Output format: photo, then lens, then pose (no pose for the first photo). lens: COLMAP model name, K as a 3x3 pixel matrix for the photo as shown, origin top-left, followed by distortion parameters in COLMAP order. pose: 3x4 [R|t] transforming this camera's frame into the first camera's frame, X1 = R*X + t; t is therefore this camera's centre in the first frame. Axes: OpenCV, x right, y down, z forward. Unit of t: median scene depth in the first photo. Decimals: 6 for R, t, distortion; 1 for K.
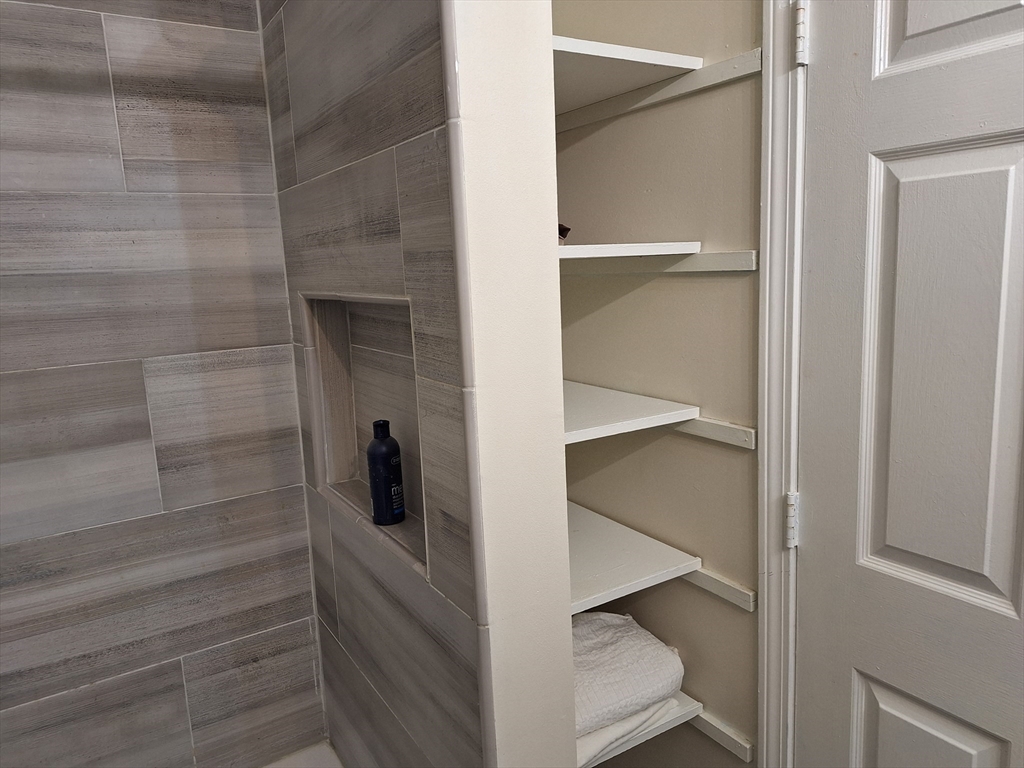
lens RADIAL K [[713.1, 0, 512.0], [0, 713.1, 384.0], [0, 0, 1]] dist [0.043399, -0.035505]
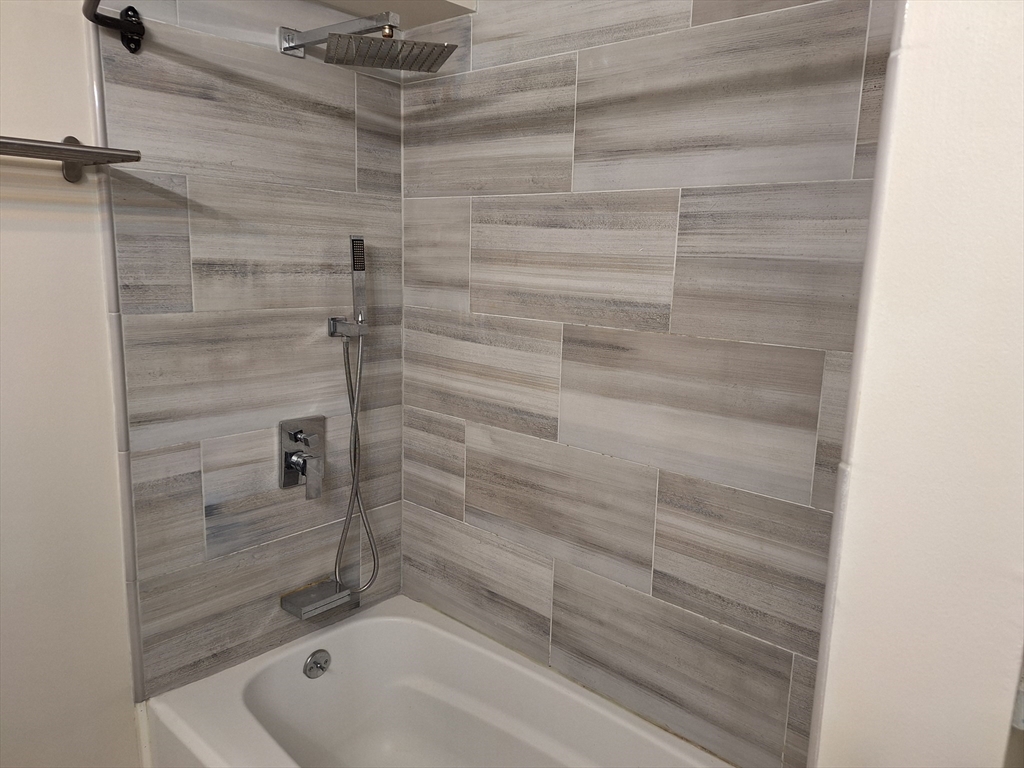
lens RADIAL K [[713.1, 0, 512.0], [0, 713.1, 384.0], [0, 0, 1]] dist [0.043399, -0.035505]
pose [[0.274590, 0.230950, -0.933414, 0.299379], [-0.206603, 0.962226, 0.177301, -0.077980], [0.939103, 0.144161, 0.311933, 0.306695]]
